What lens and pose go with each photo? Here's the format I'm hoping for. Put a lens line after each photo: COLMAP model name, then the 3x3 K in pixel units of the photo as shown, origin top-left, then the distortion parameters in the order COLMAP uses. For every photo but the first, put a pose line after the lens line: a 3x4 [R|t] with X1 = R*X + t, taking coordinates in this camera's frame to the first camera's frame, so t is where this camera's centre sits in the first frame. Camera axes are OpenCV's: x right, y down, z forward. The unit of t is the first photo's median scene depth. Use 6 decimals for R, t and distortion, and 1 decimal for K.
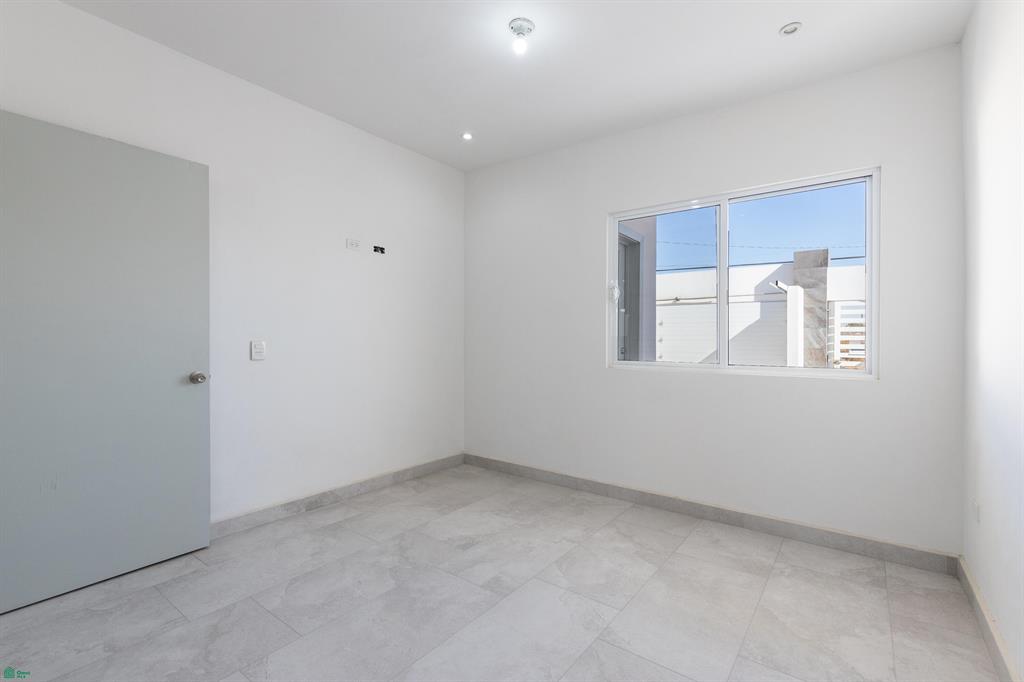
lens RADIAL K [[461.3, 0, 514.1], [0, 461.3, 340.9], [0, 0, 1]] dist [0.004632, -0.000147]
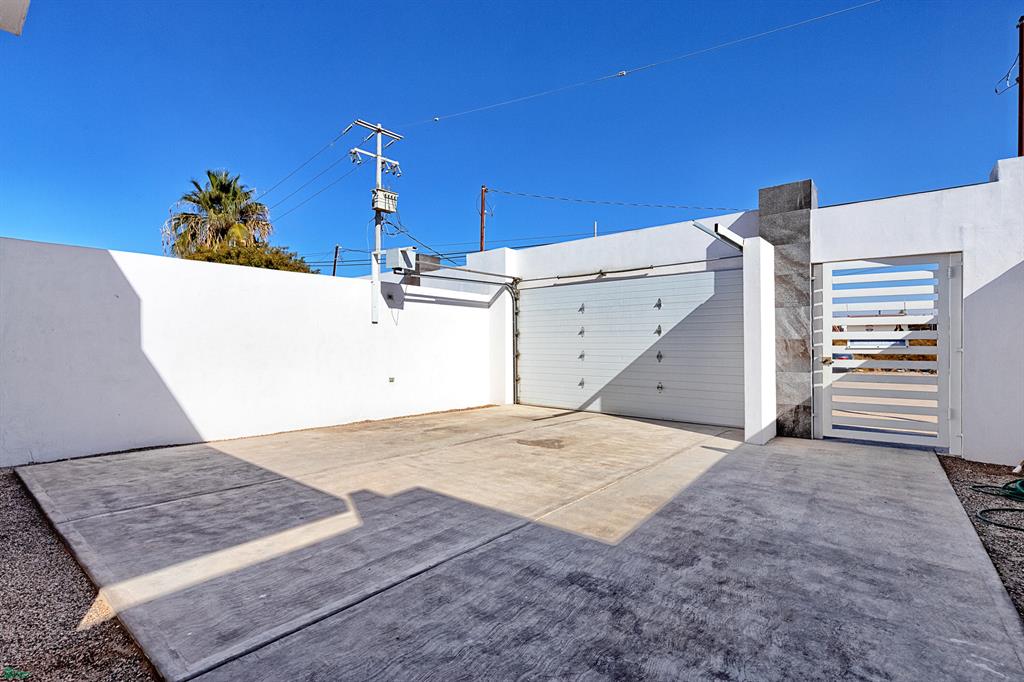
lens RADIAL K [[461.3, 0, 517.5], [0, 461.3, 344.2], [0, 0, 1]] dist [0.004632, -0.000147]
pose [[0.999726, -0.014224, -0.018571, 0.288902], [0.014402, 0.999851, 0.009490, 0.011173], [0.018433, -0.009755, 0.999783, 0.364618]]
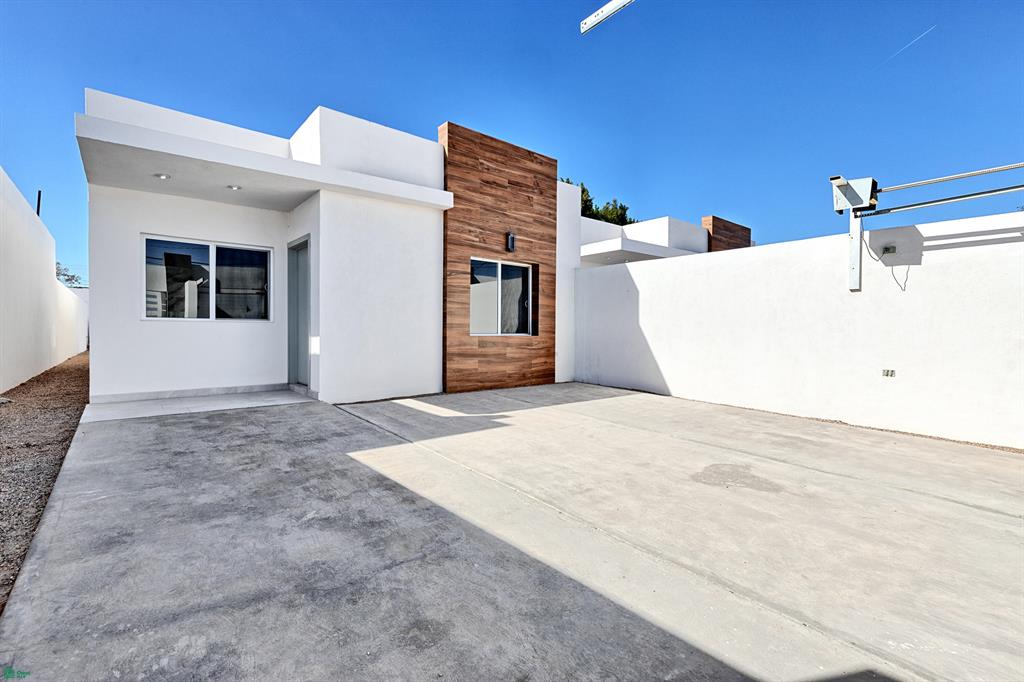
lens RADIAL K [[461.3, 0, 509.4], [0, 461.3, 335.5], [0, 0, 1]] dist [0.004632, -0.000147]
pose [[-0.220204, -0.000771, -0.975454, 0.677920], [-0.008023, 0.999967, 0.001020, 0.036640], [0.975421, 0.008050, -0.220203, 0.851615]]
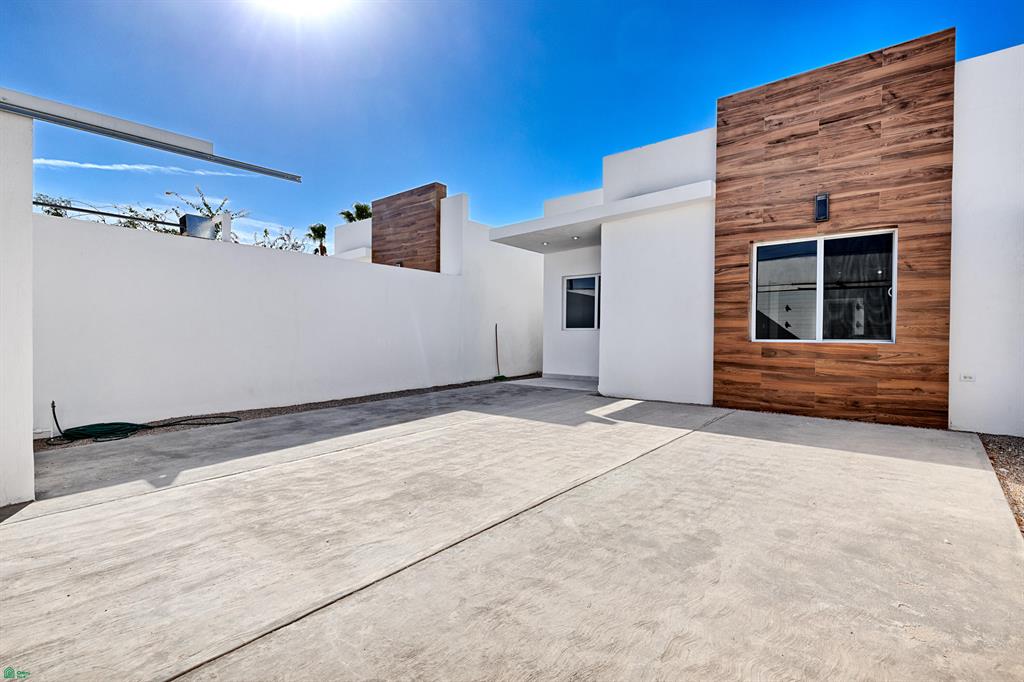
lens RADIAL K [[461.3, 0, 520.5], [0, 461.3, 332.4], [0, 0, 1]] dist [0.004632, -0.000147]
pose [[-0.999218, -0.011732, 0.037756, 0.233067], [-0.011934, 0.999916, -0.005124, 0.032786], [-0.037693, -0.005571, -0.999274, 1.249927]]
